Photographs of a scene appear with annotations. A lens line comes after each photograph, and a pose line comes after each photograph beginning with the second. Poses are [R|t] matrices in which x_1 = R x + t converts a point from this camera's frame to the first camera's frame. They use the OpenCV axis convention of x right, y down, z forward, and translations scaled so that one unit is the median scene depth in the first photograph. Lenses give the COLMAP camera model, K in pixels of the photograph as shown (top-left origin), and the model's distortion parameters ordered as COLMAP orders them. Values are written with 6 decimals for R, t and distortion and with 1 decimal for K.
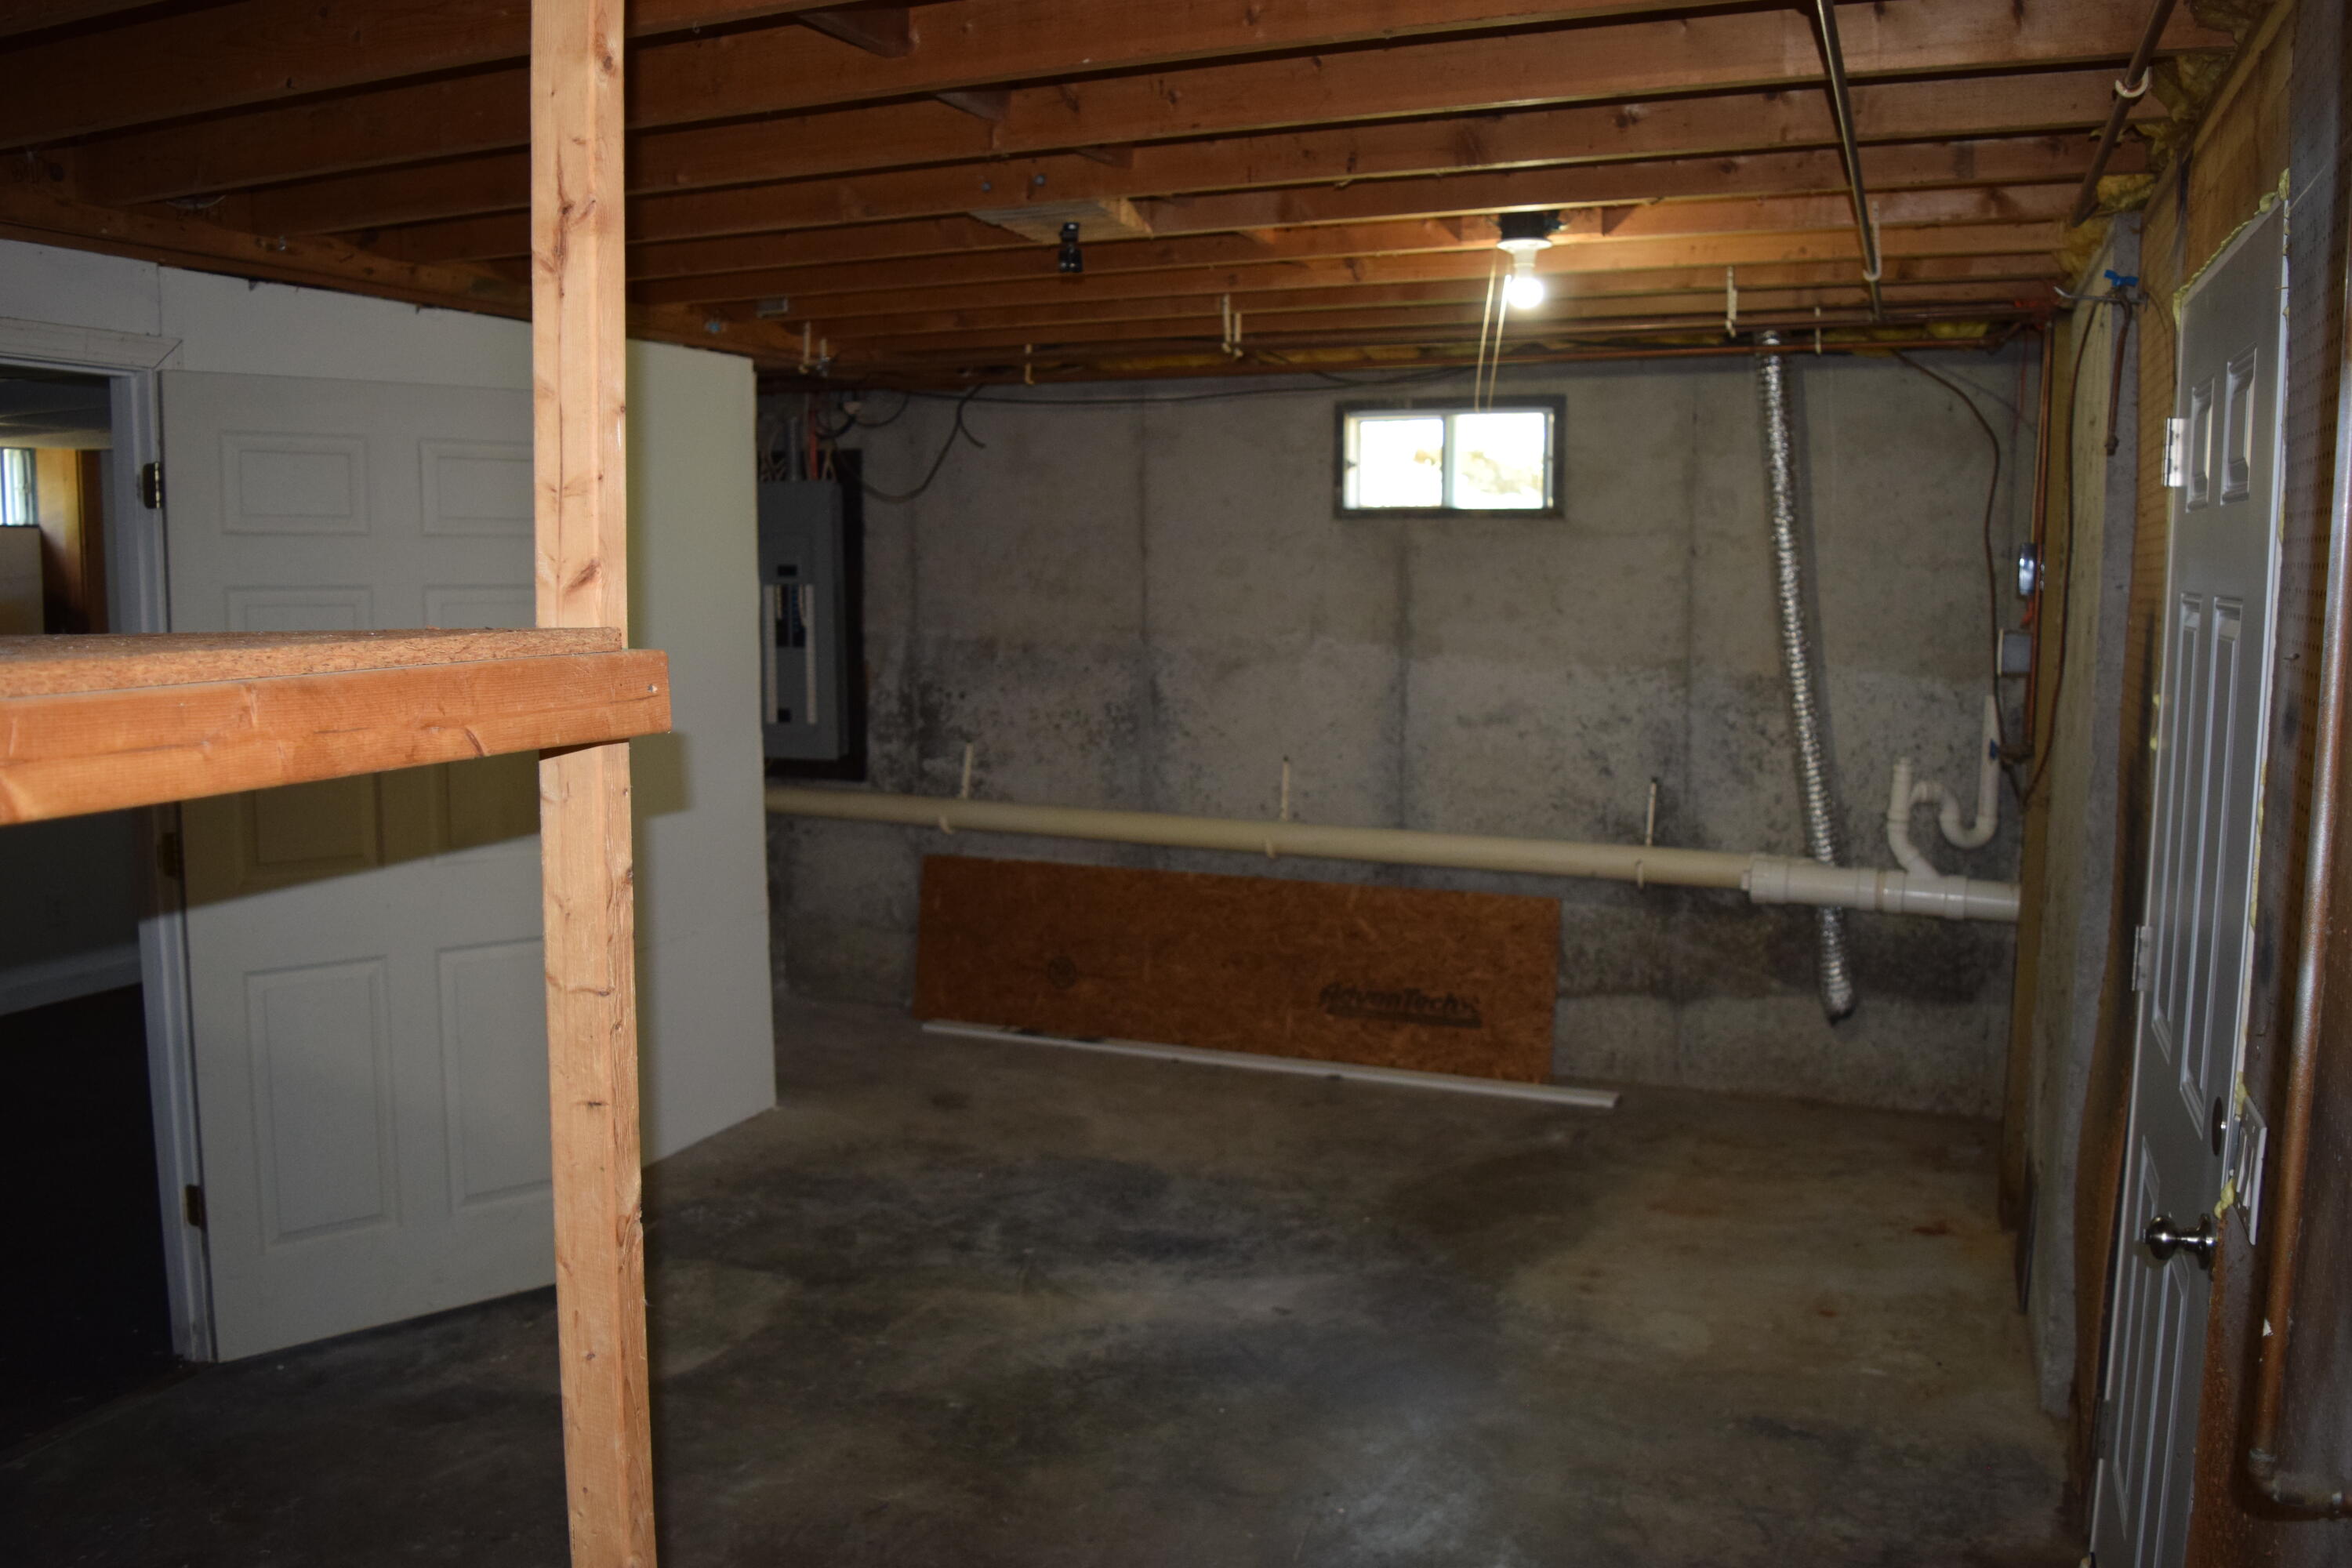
lens RADIAL K [[1846.7, 0, 1182.6], [0, 1846.7, 776.4], [0, 0, 1]] dist [-0.100309, 0.029298]
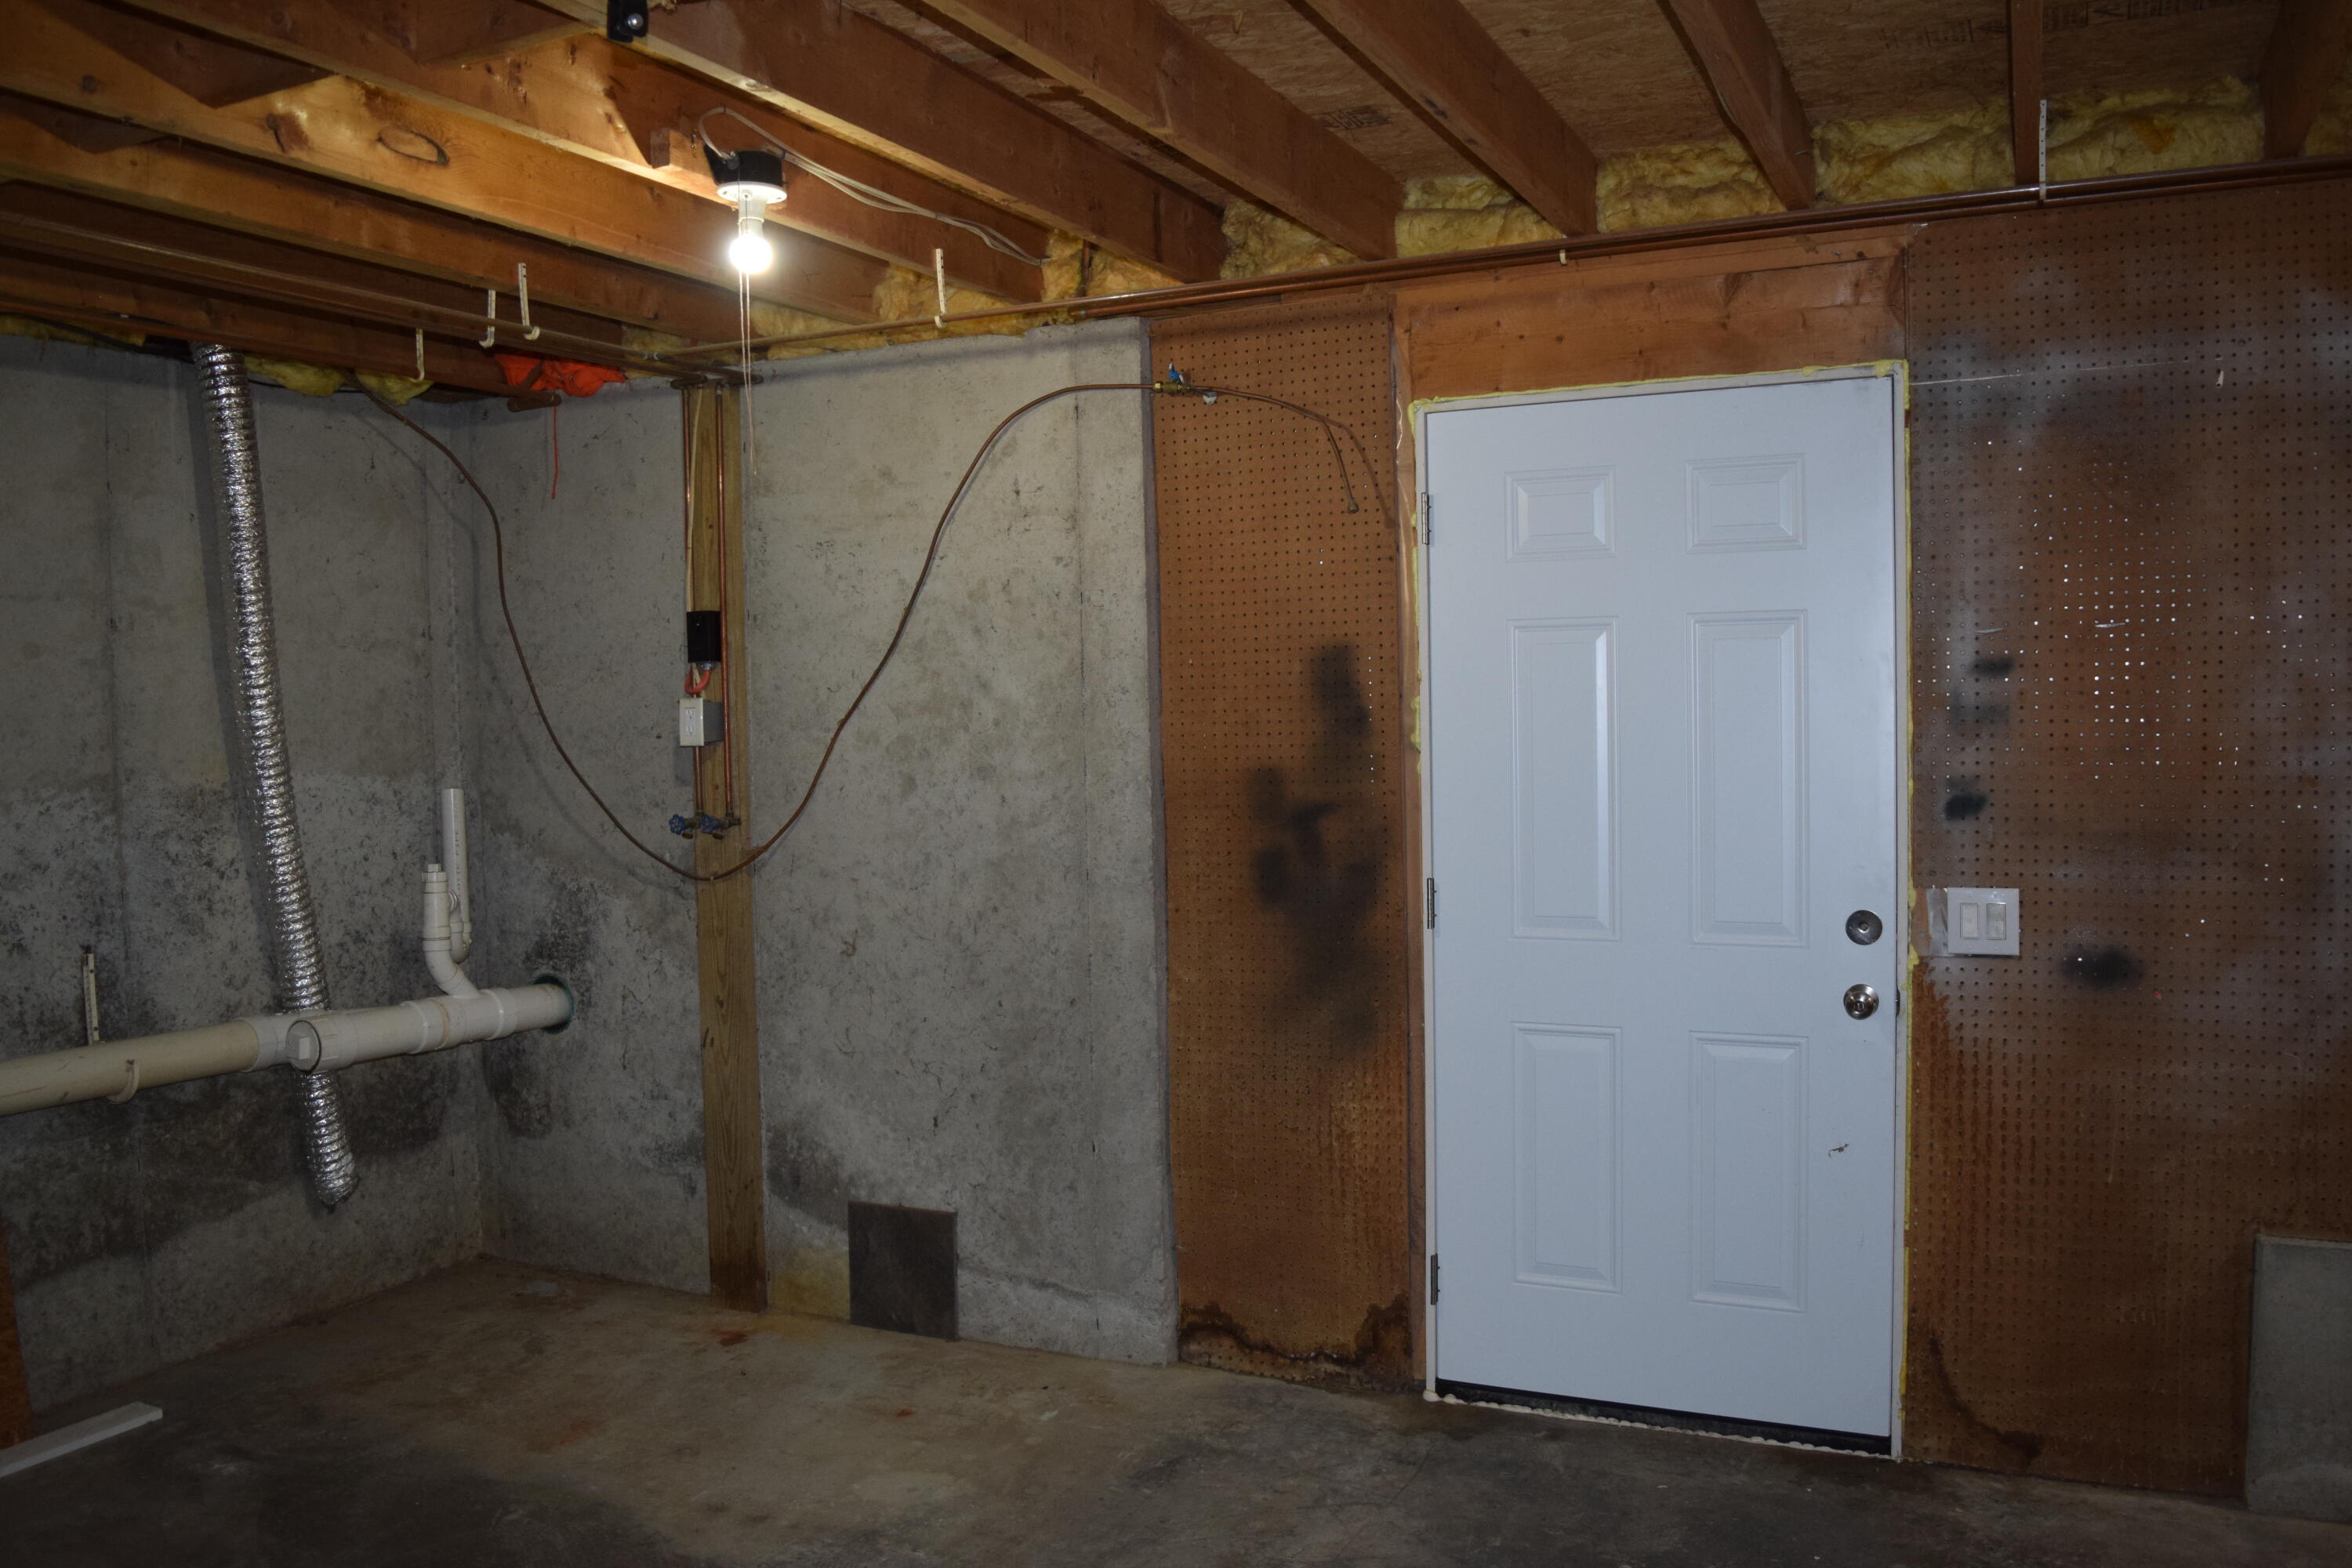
lens RADIAL K [[1846.7, 0, 1182.6], [0, 1846.7, 776.4], [0, 0, 1]] dist [-0.100309, 0.029298]
pose [[0.050315, -0.042415, 0.997832, -0.405950], [0.136242, 0.990050, 0.035214, -0.030785], [-0.989397, 0.134175, 0.055593, 0.550839]]
